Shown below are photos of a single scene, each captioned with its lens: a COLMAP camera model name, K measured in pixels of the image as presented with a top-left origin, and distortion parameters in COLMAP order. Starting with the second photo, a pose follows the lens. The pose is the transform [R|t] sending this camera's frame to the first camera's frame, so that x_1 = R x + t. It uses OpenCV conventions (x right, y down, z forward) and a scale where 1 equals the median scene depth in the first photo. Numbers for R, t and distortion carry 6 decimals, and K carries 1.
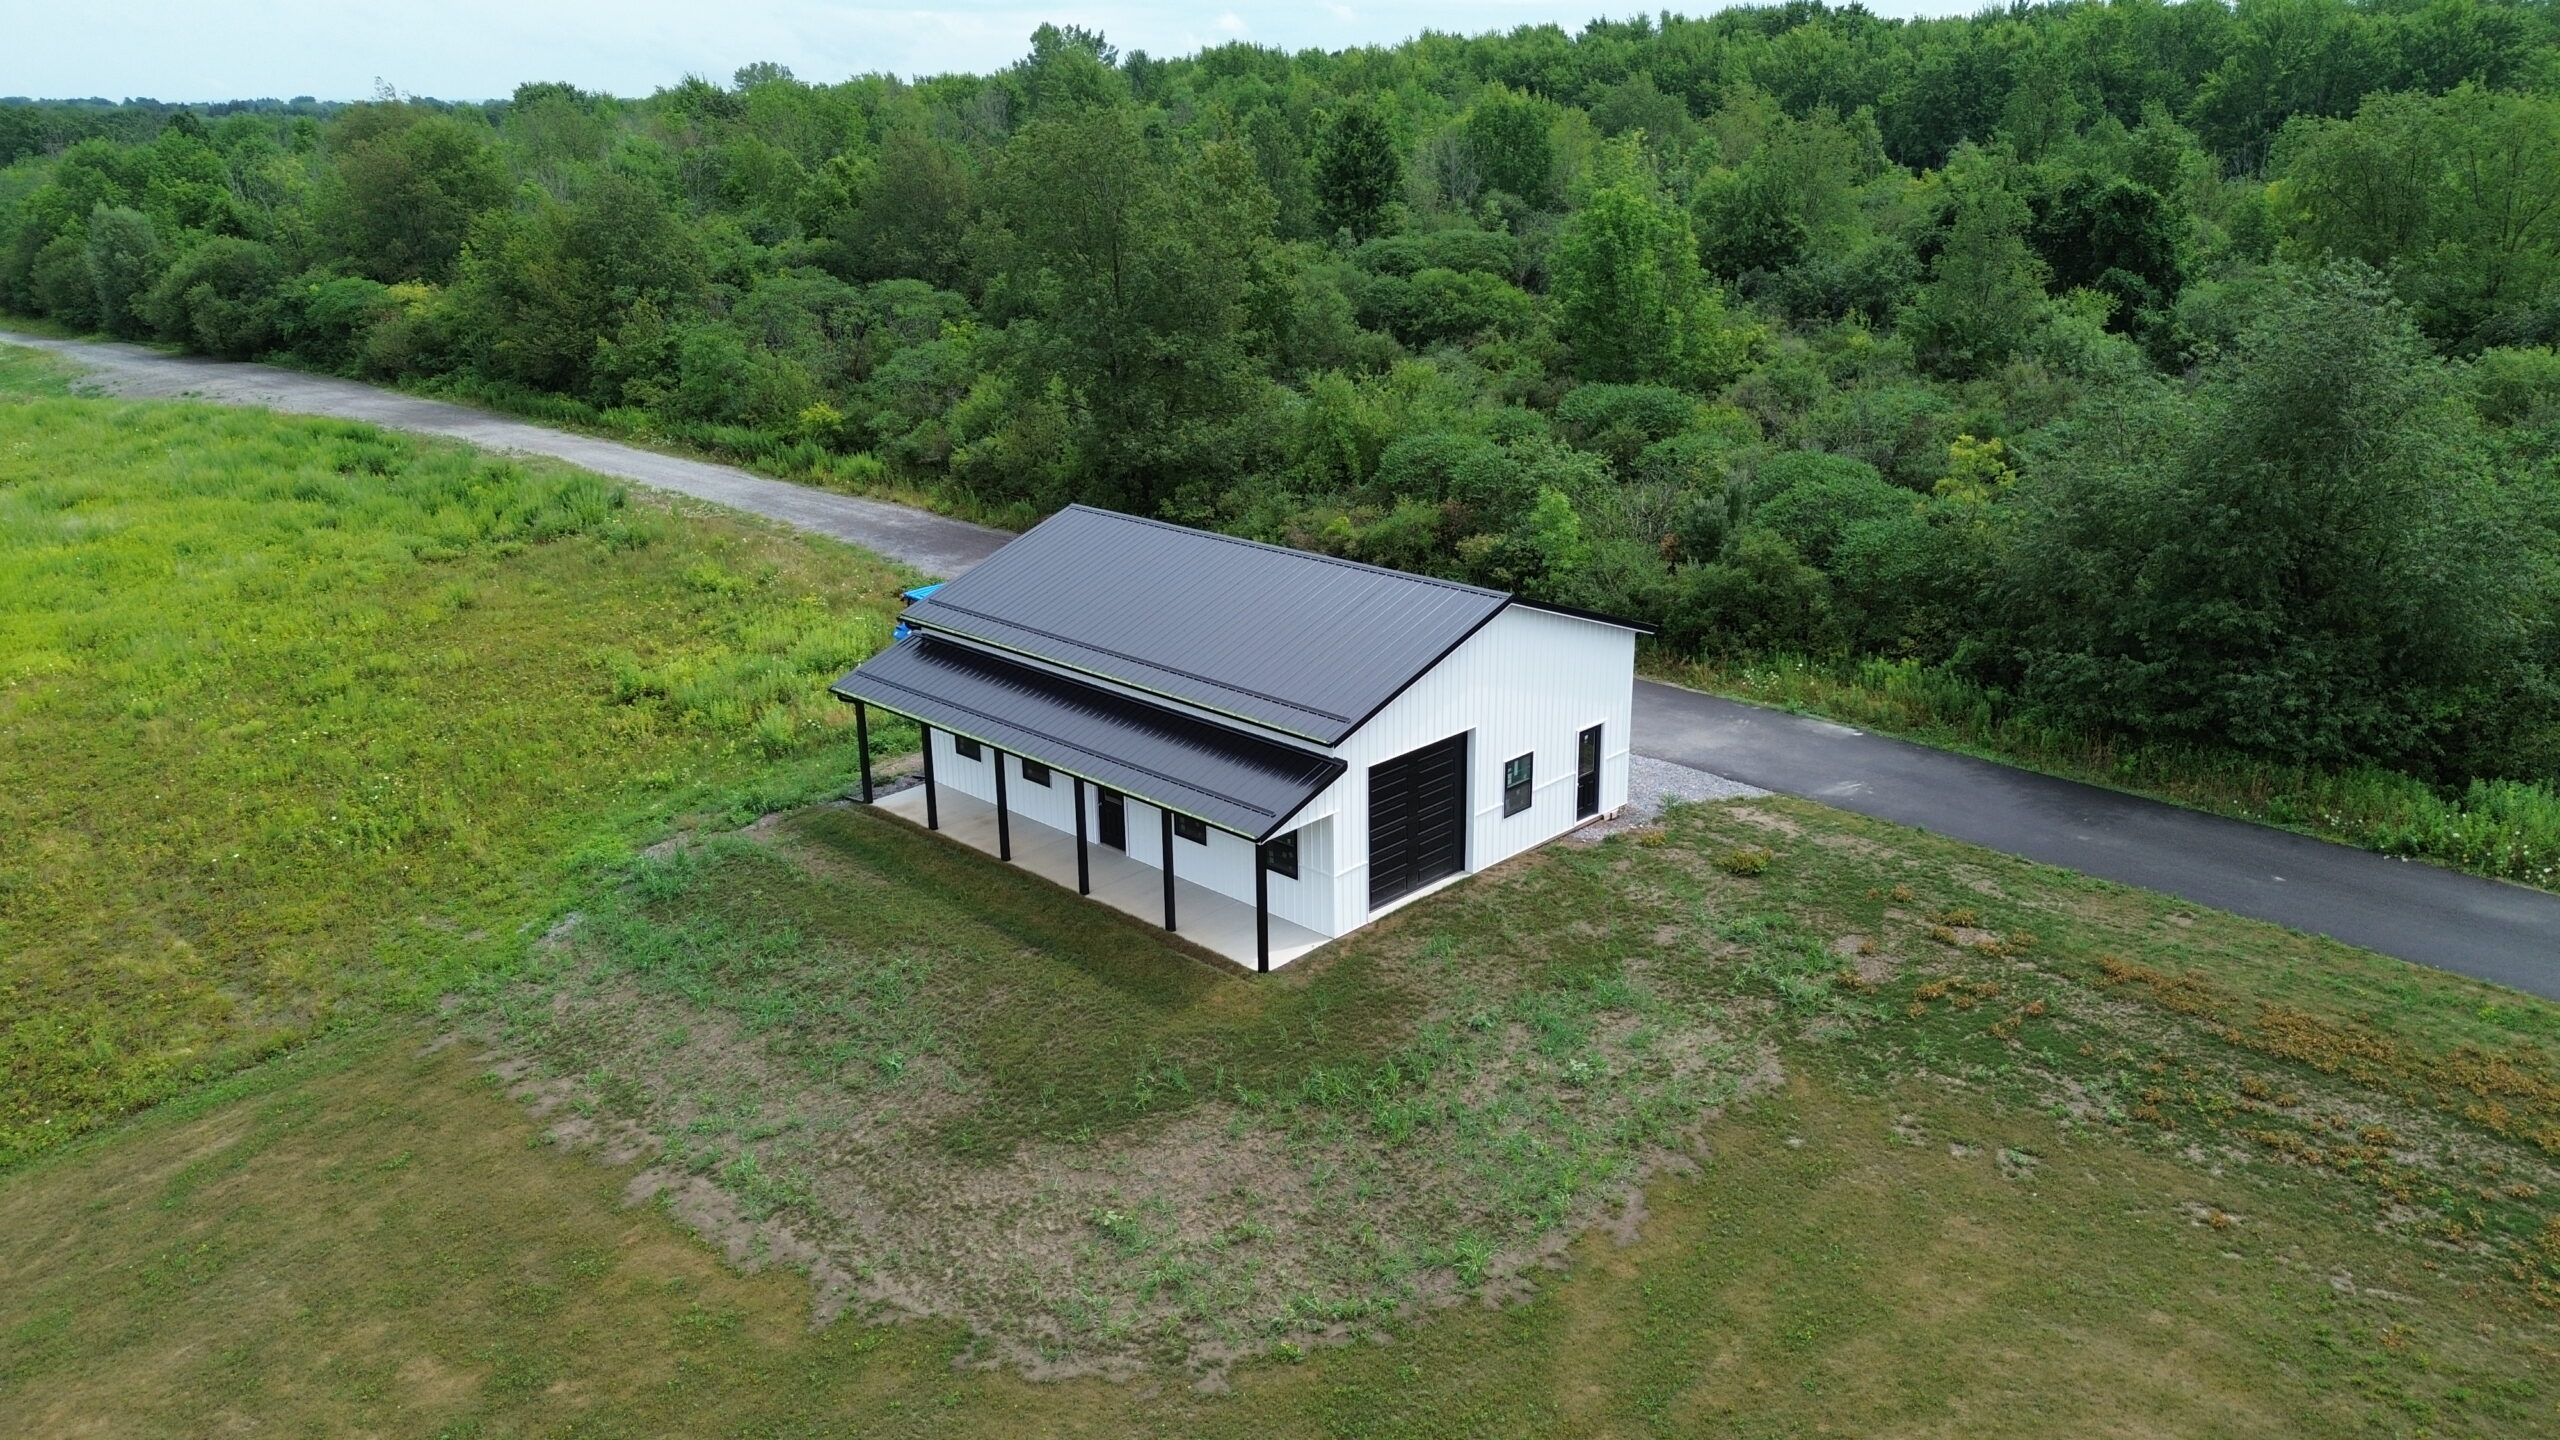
lens RADIAL K [[1807.1, 0, 1276.6], [0, 1807.1, 715.4], [0, 0, 1]] dist [0.095828, -0.115463]
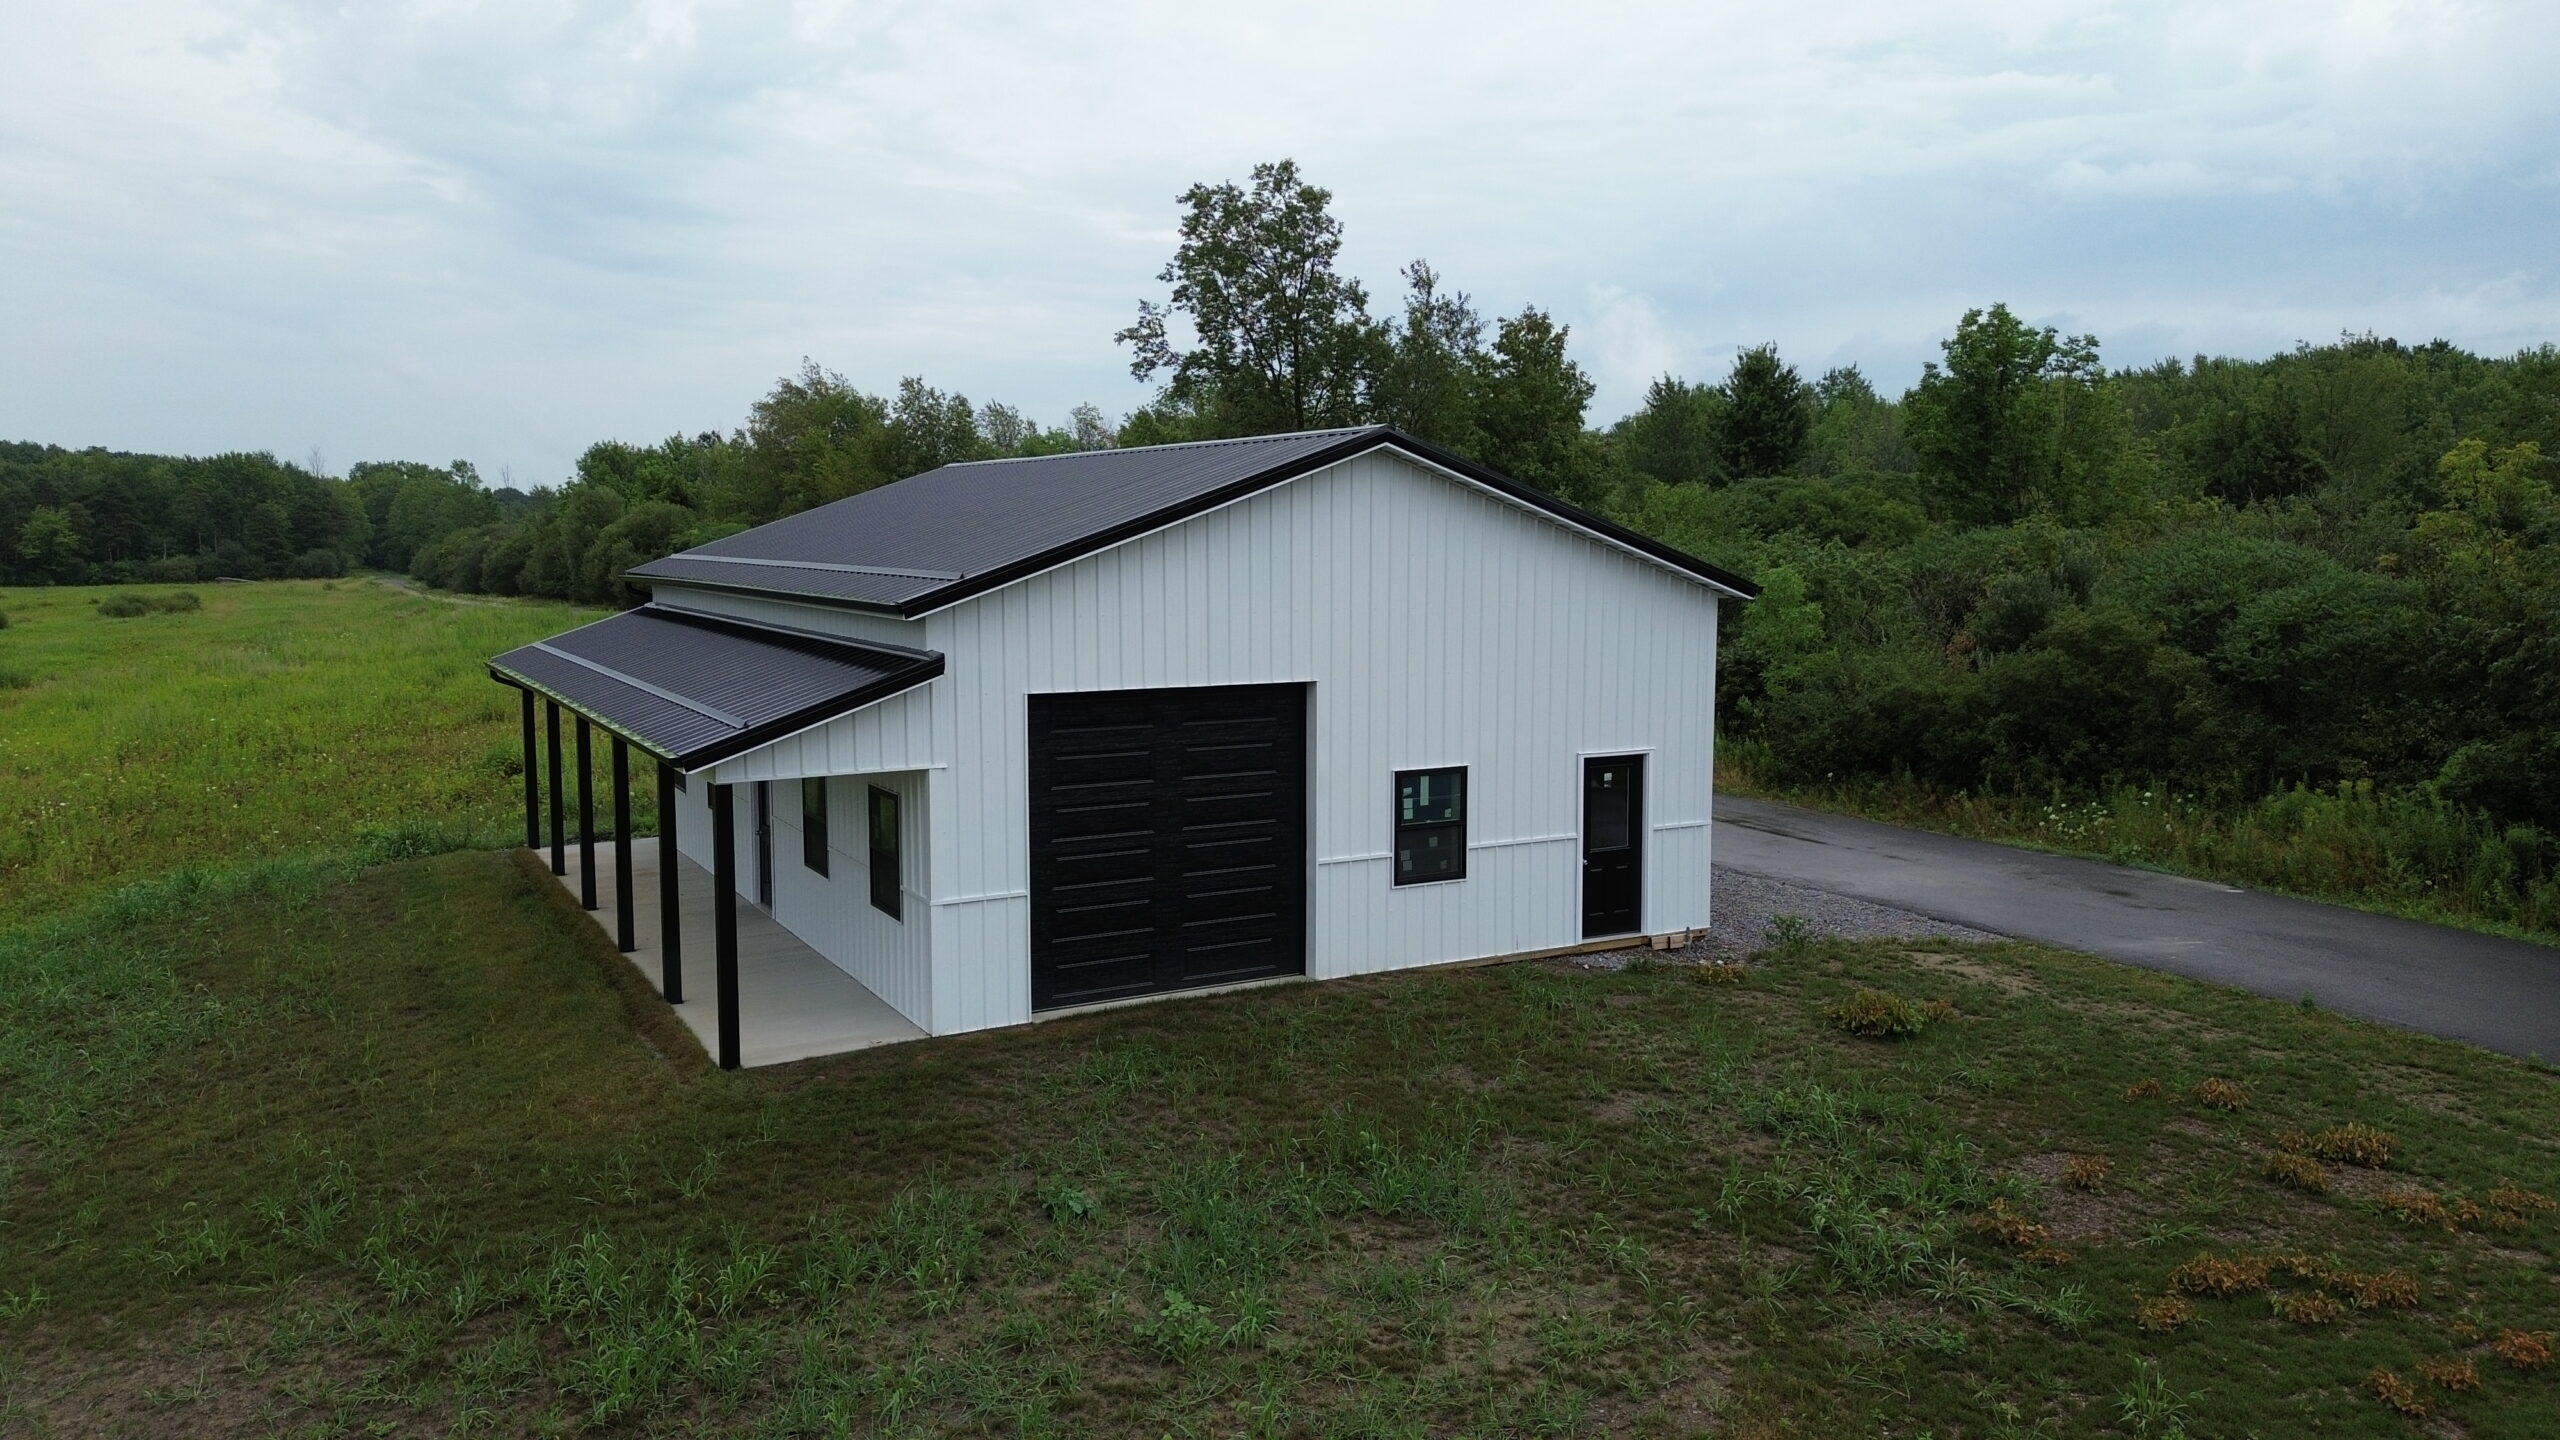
lens RADIAL K [[1802.6, 0, 1279.0], [0, 1802.6, 729.3], [0, 0, 1]] dist [0.086074, -0.086165]
pose [[0.960370, 0.046001, -0.274906, 0.243051], [-0.101744, 0.976085, -0.192109, 0.120250], [0.259494, 0.212466, 0.942083, 0.507672]]
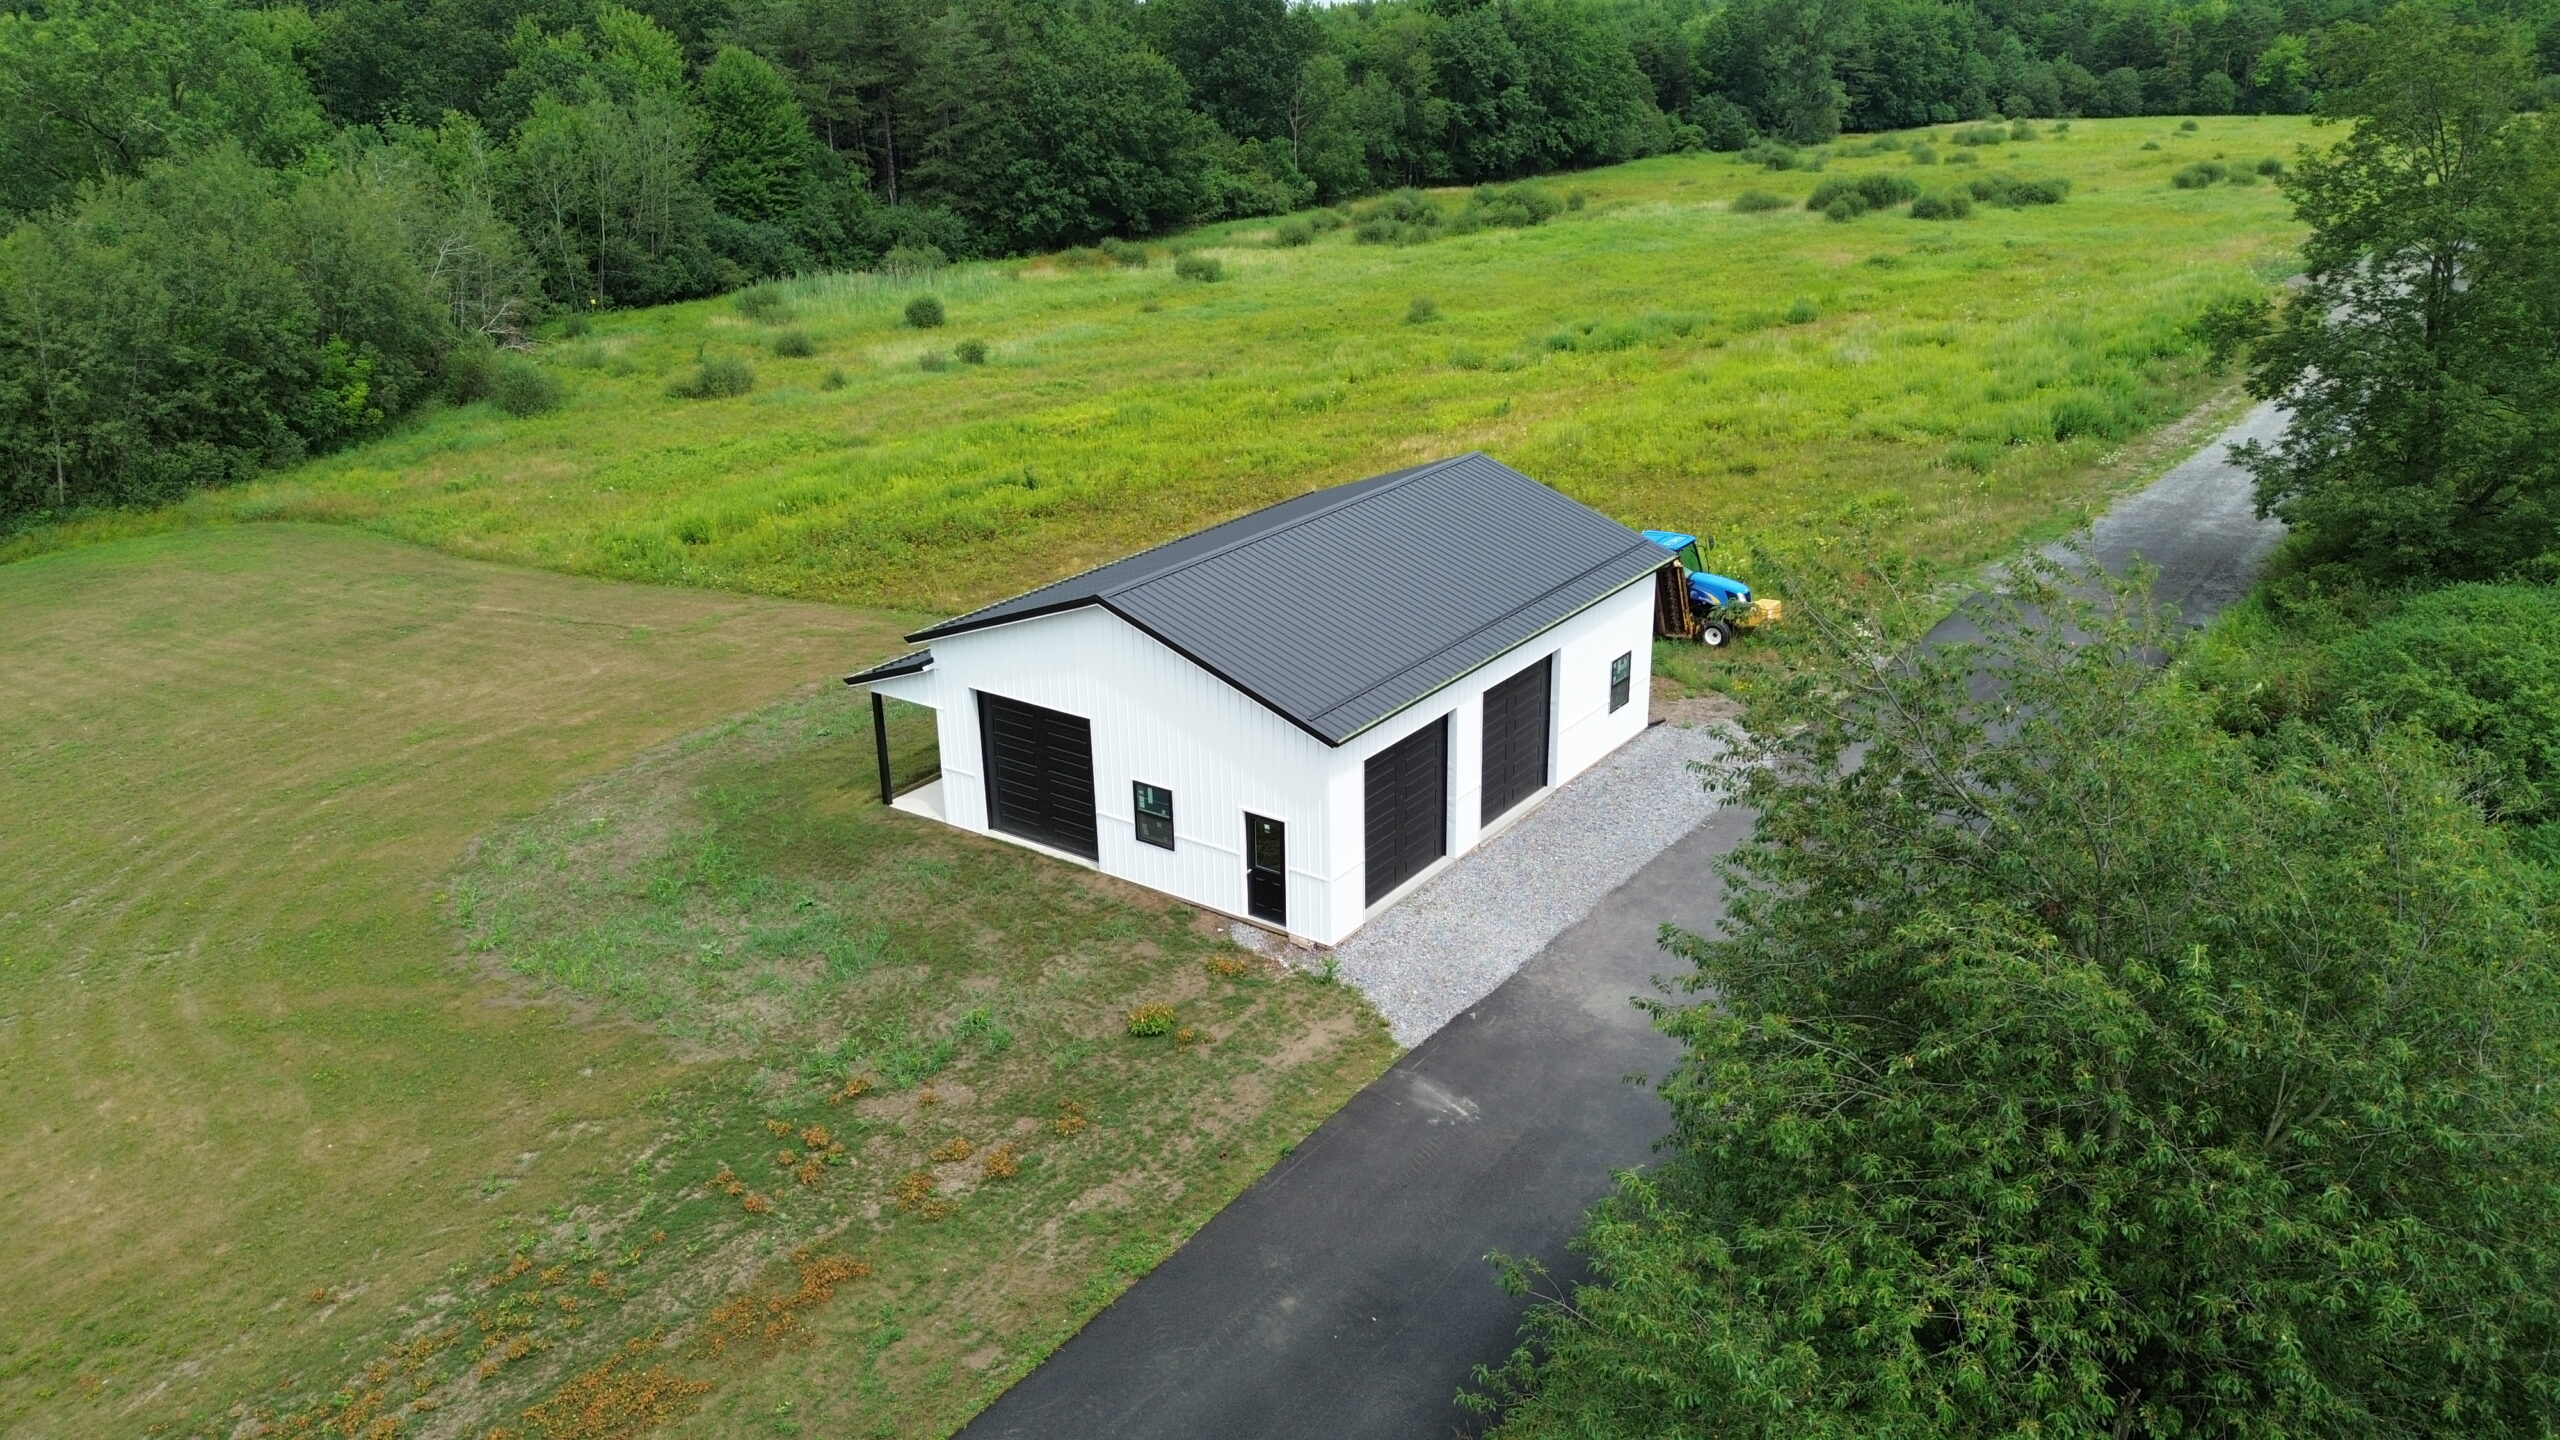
lens RADIAL K [[1807.7, 0, 1280.0], [0, 1807.7, 720.0], [0, 0, 1]] dist [0.072381, -0.067133]
pose [[0.147772, 0.367646, -0.918150, 0.987892], [-0.294215, 0.902655, 0.314089, -0.317457], [0.944246, 0.223720, 0.241554, 0.863107]]
